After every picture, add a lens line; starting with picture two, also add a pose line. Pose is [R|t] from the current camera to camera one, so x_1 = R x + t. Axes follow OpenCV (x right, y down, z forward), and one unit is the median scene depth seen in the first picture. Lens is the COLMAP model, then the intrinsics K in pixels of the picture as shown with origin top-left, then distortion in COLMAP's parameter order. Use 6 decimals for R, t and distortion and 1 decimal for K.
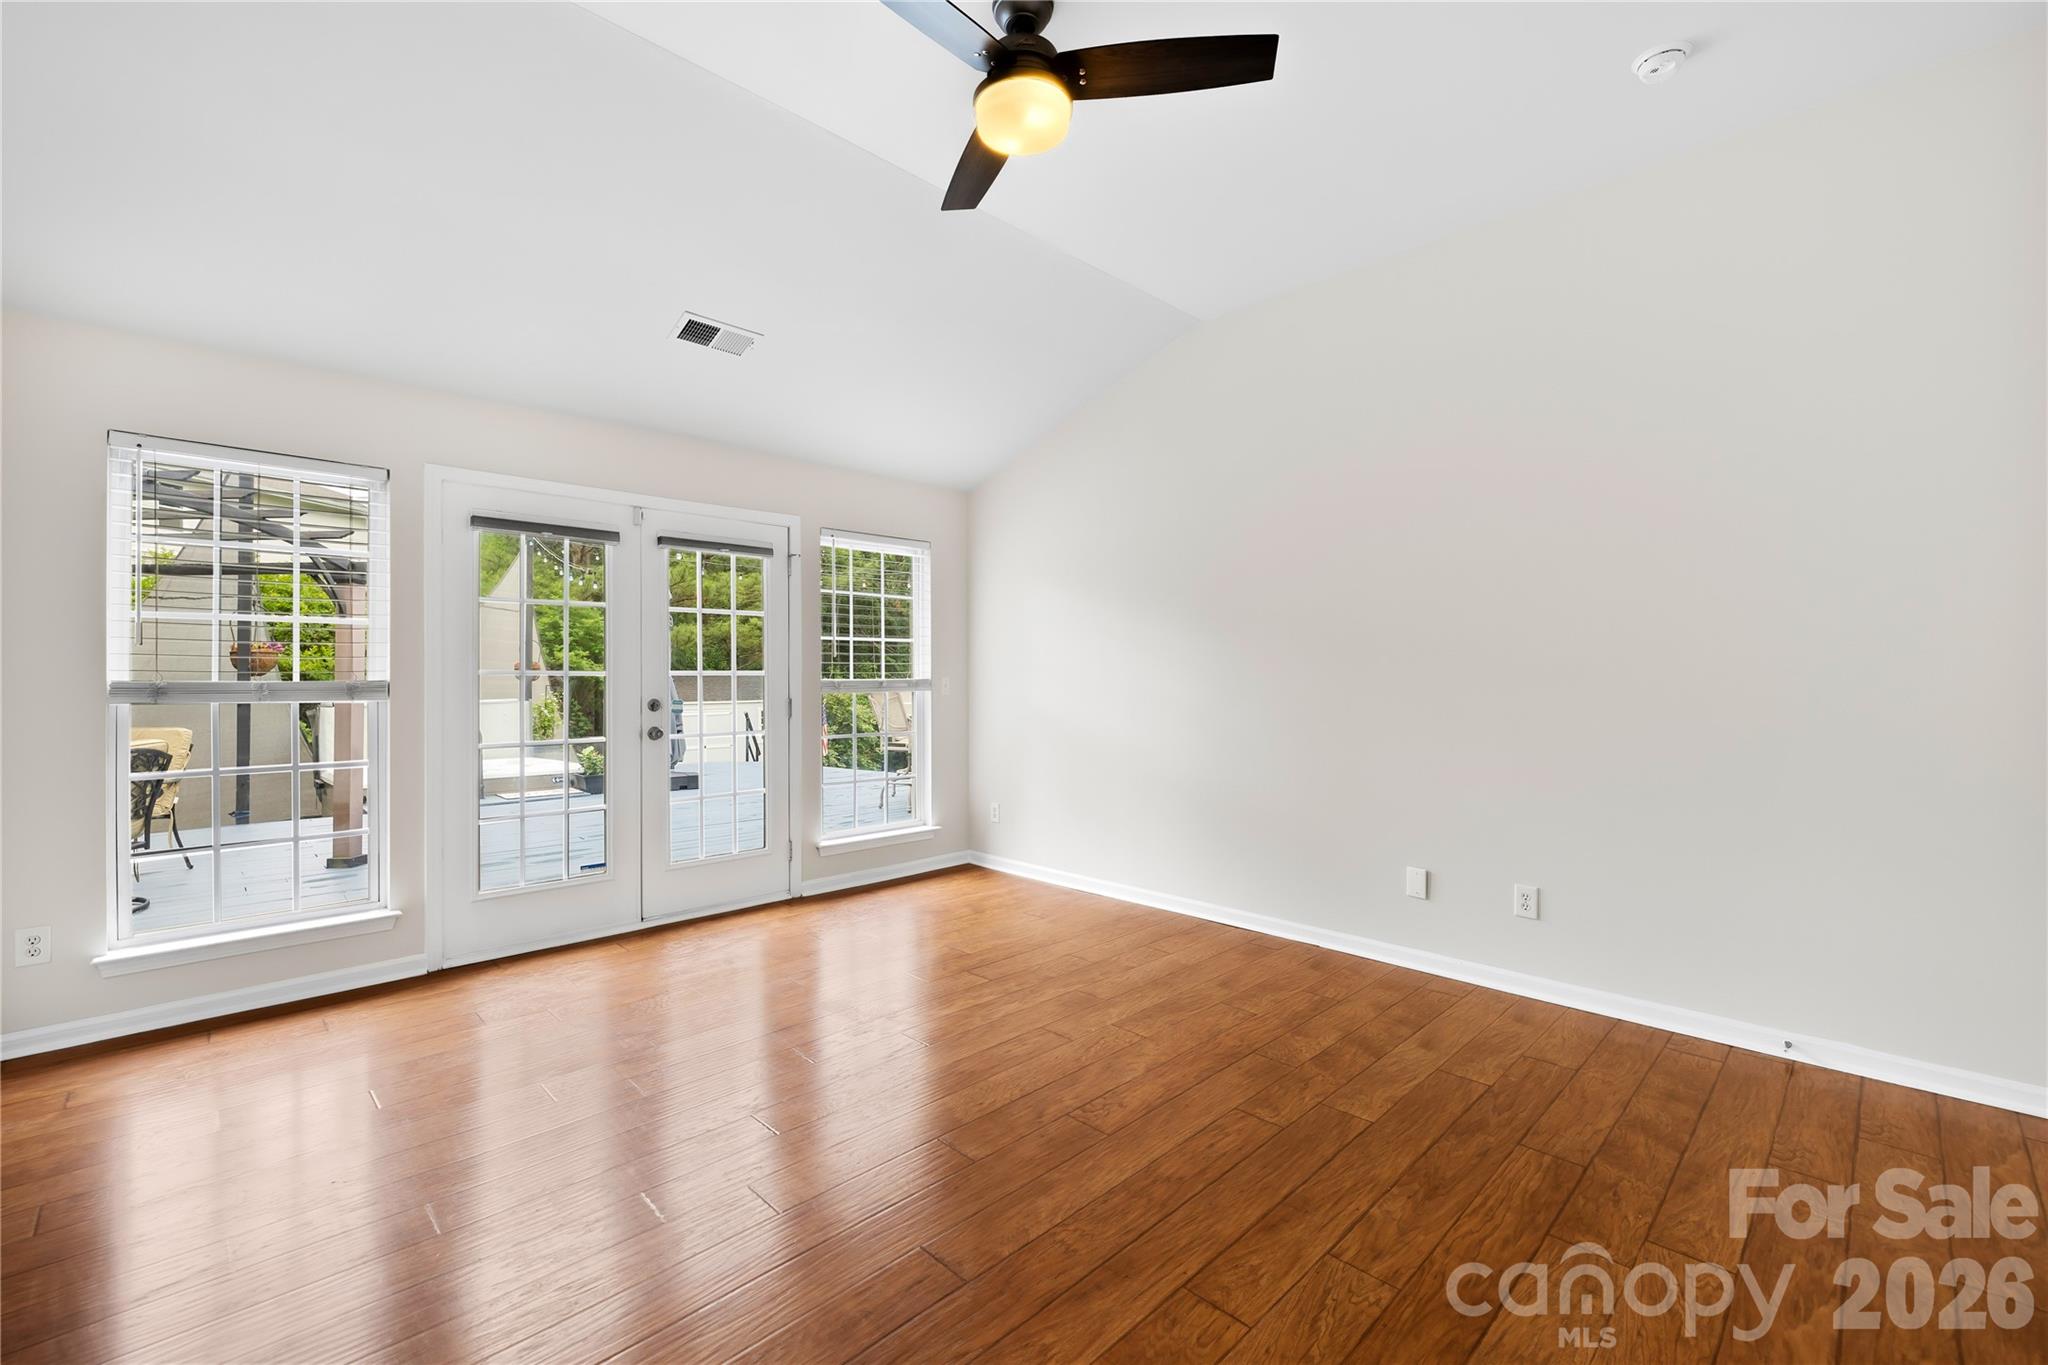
lens RADIAL K [[859.0, 0, 951.9], [0, 859.0, 675.3], [0, 0, 1]] dist [-0.001349, -0.000025]
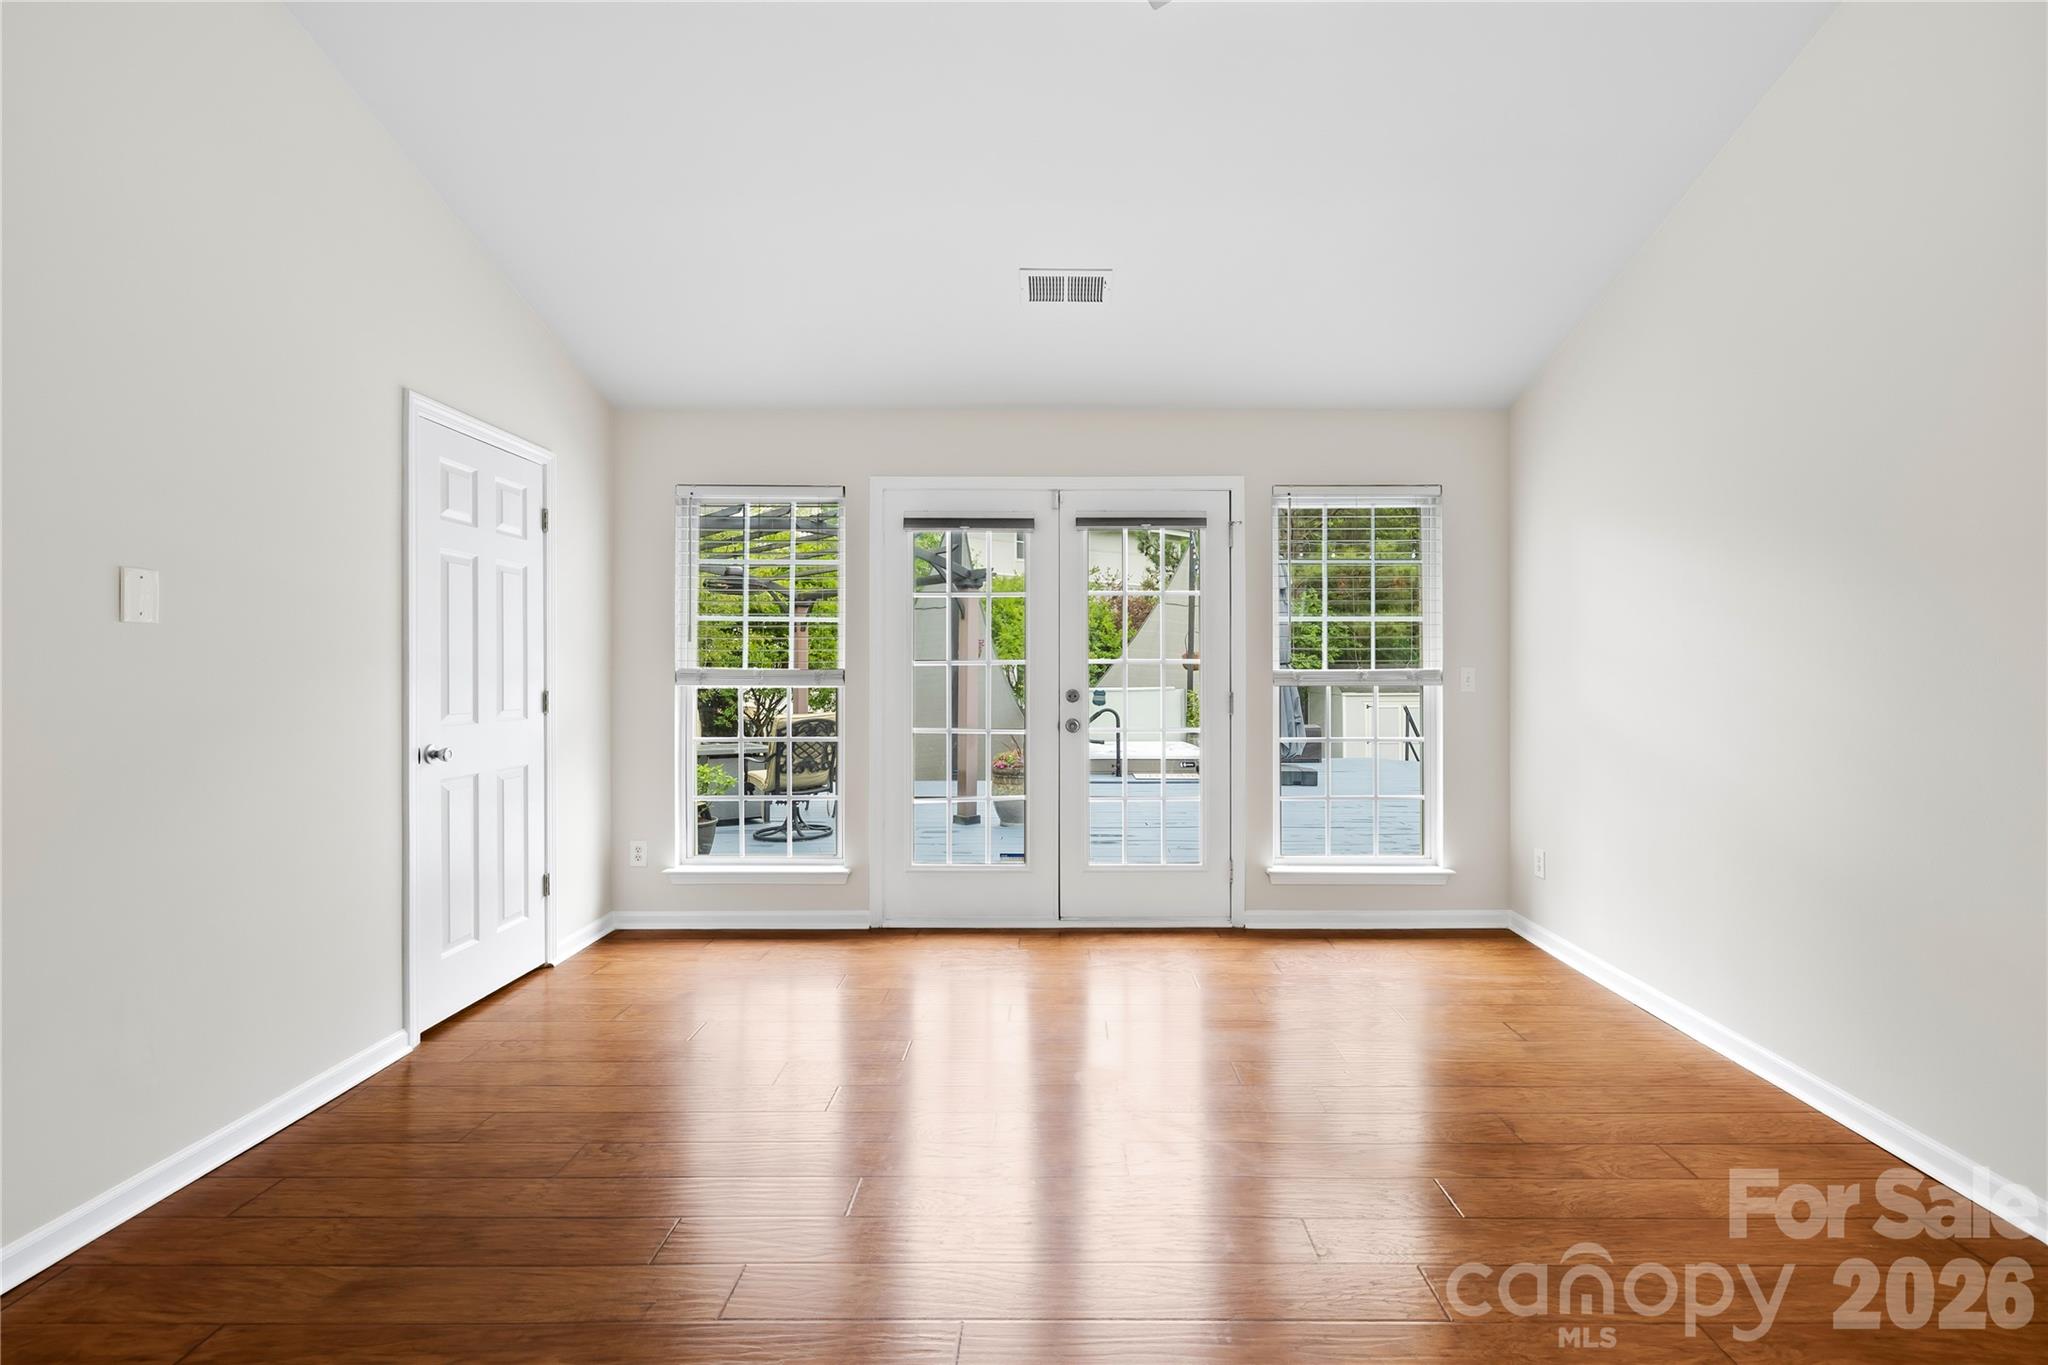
lens RADIAL K [[858.1, 0, 1021.1], [0, 858.1, 664.9], [0, 0, 1]] dist [-0.000052, -0.000181]
pose [[0.738090, 0.000548, -0.674702, 0.230073], [0.000607, 0.999999, 0.001477, -0.000839], [0.674702, -0.001500, 0.738089, 0.234230]]
